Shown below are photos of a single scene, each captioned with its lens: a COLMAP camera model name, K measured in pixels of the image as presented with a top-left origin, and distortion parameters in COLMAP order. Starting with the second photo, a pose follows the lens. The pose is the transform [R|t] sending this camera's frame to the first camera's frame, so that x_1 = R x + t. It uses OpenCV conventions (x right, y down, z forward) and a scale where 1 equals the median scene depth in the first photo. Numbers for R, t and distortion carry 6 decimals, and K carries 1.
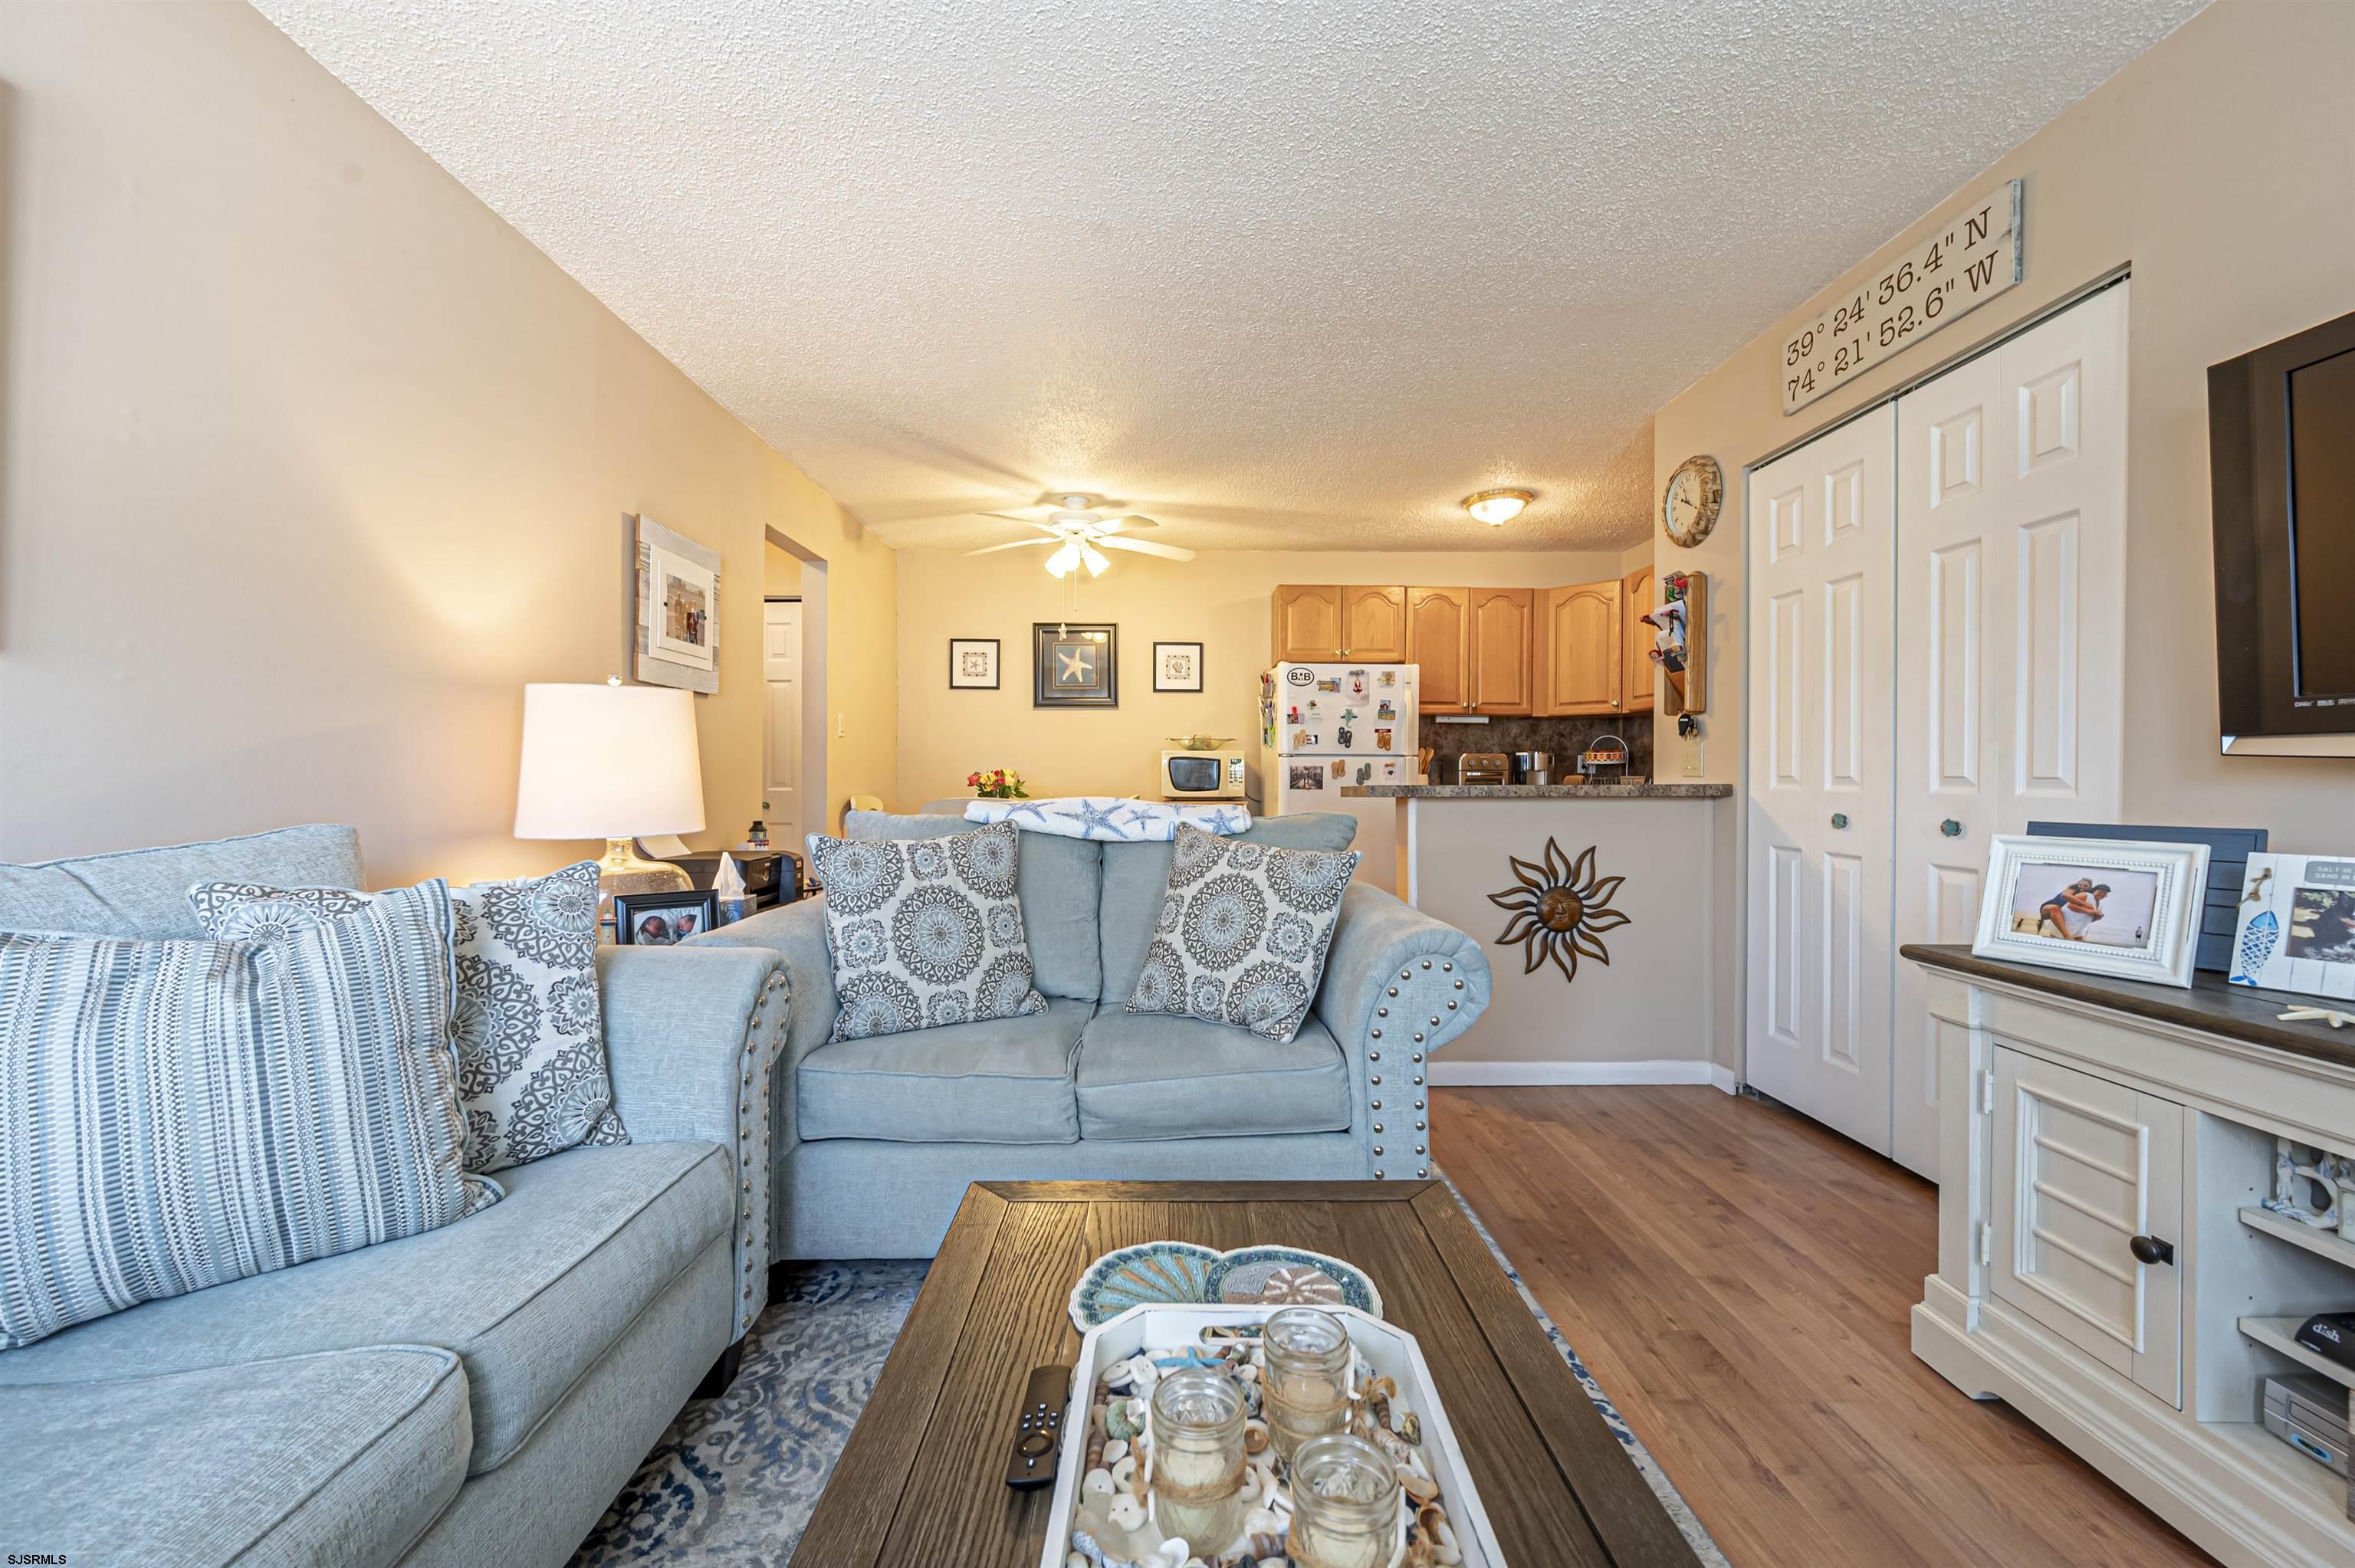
lens RADIAL K [[926.2, 0, 1177.5], [0, 926.2, 784.0], [0, 0, 1]] dist [-0.001408, -0.000419]
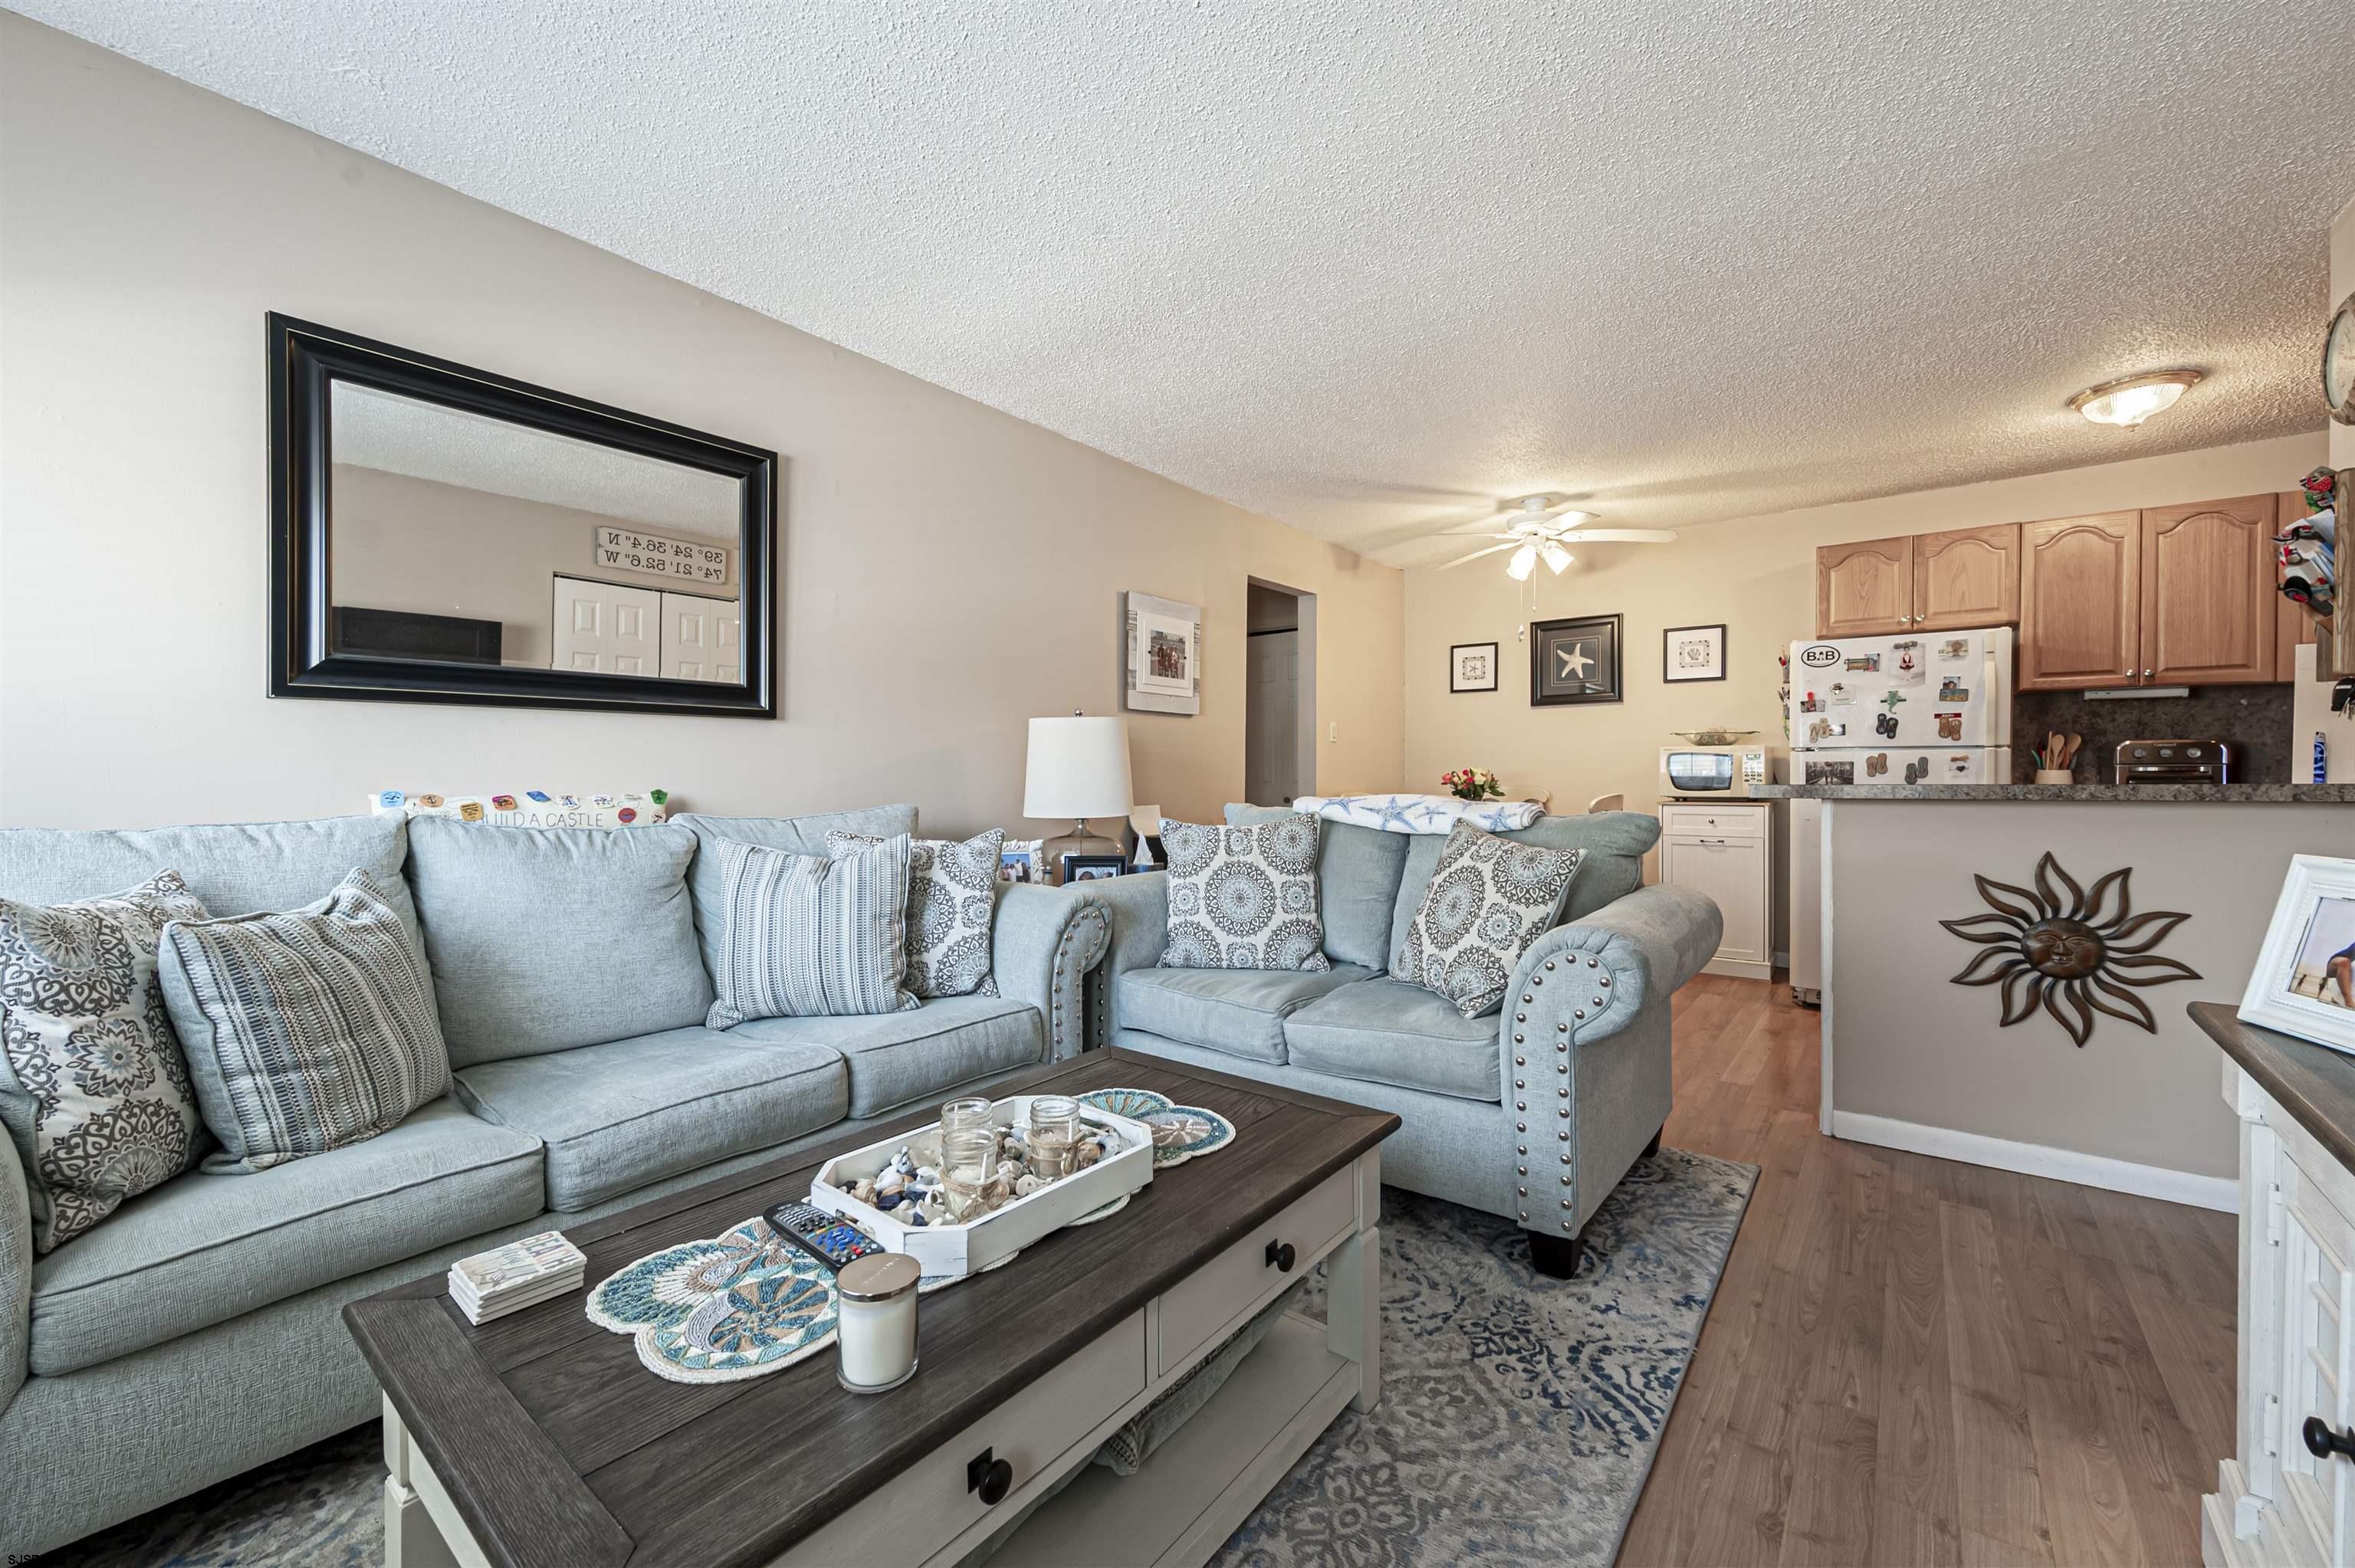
lens RADIAL K [[926.2, 0, 1177.5], [0, 926.2, 784.0], [0, 0, 1]] dist [-0.001408, -0.000419]
pose [[0.777140, 0.001820, -0.629325, 0.394704], [-0.000592, 0.999997, 0.002160, -0.000821], [0.629327, -0.001306, 0.777140, -0.052515]]
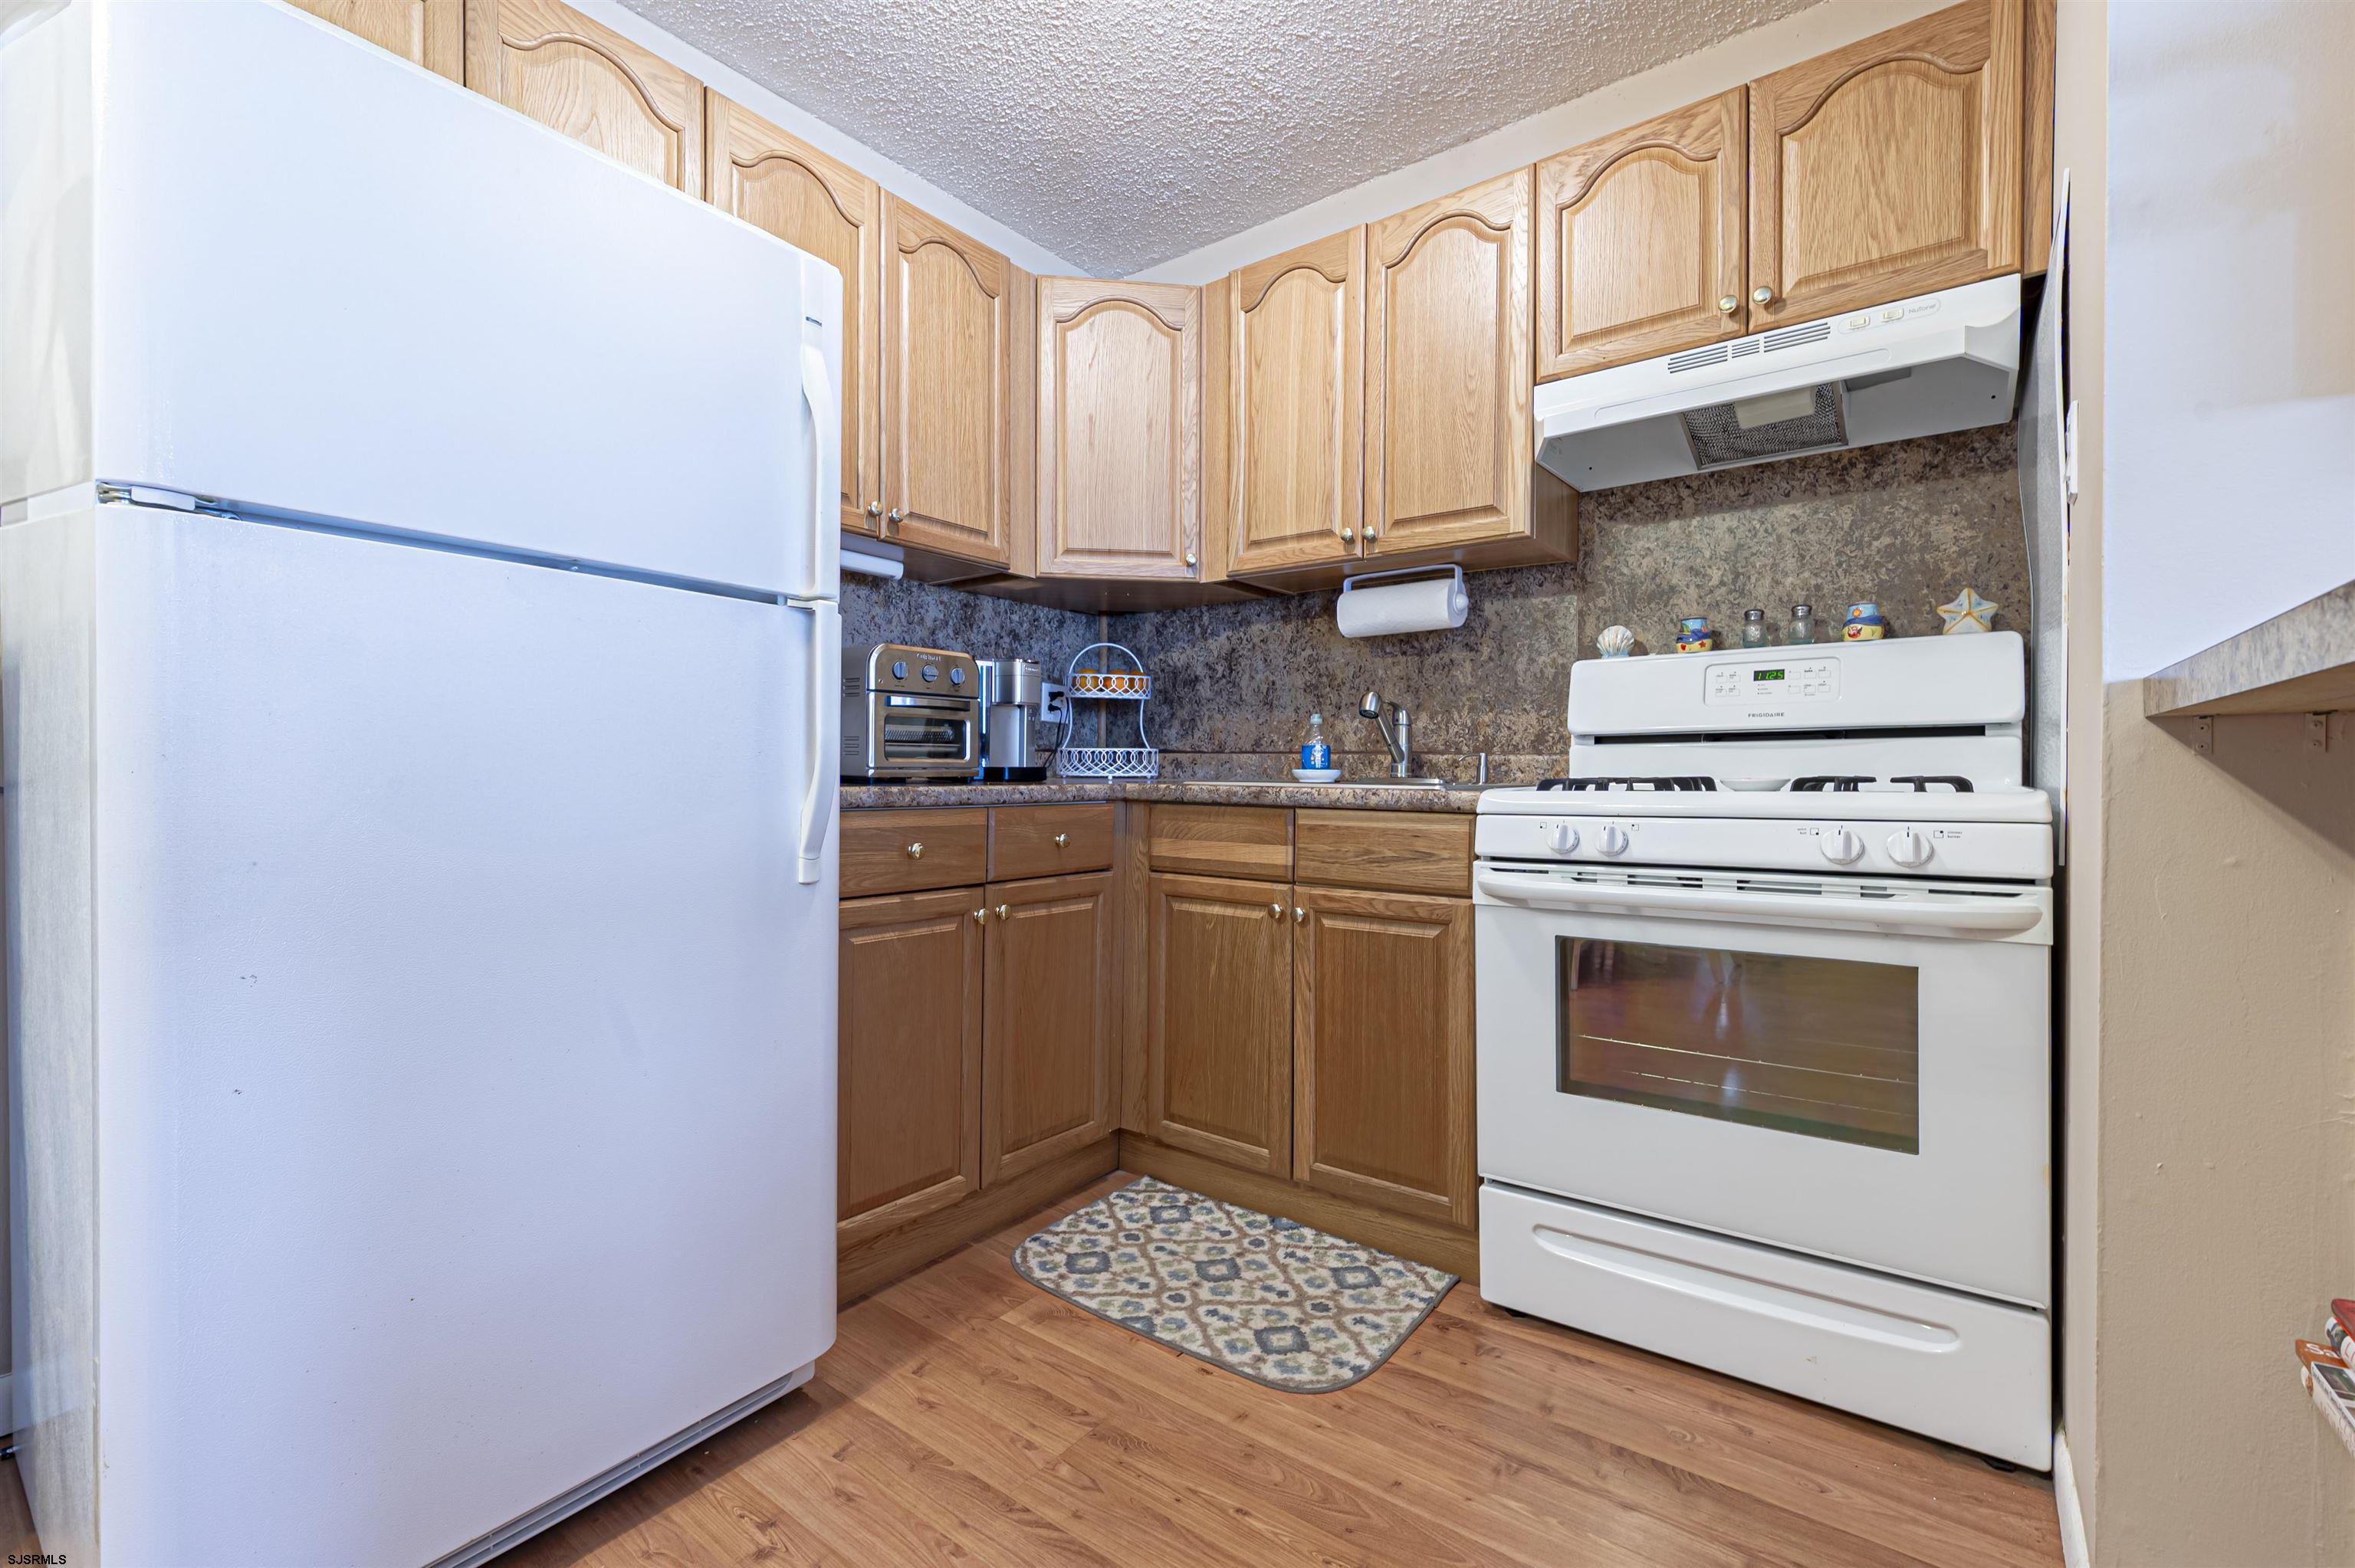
lens RADIAL K [[1007.6, 0, 1177.5], [0, 1007.6, 784.0], [0, 0, 1]] dist [0.002756, 0.000078]
pose [[0.622708, -0.006520, 0.782427, 0.168470], [0.003921, 0.999979, 0.005213, 0.040305], [-0.782445, -0.000178, 0.622720, 1.405011]]
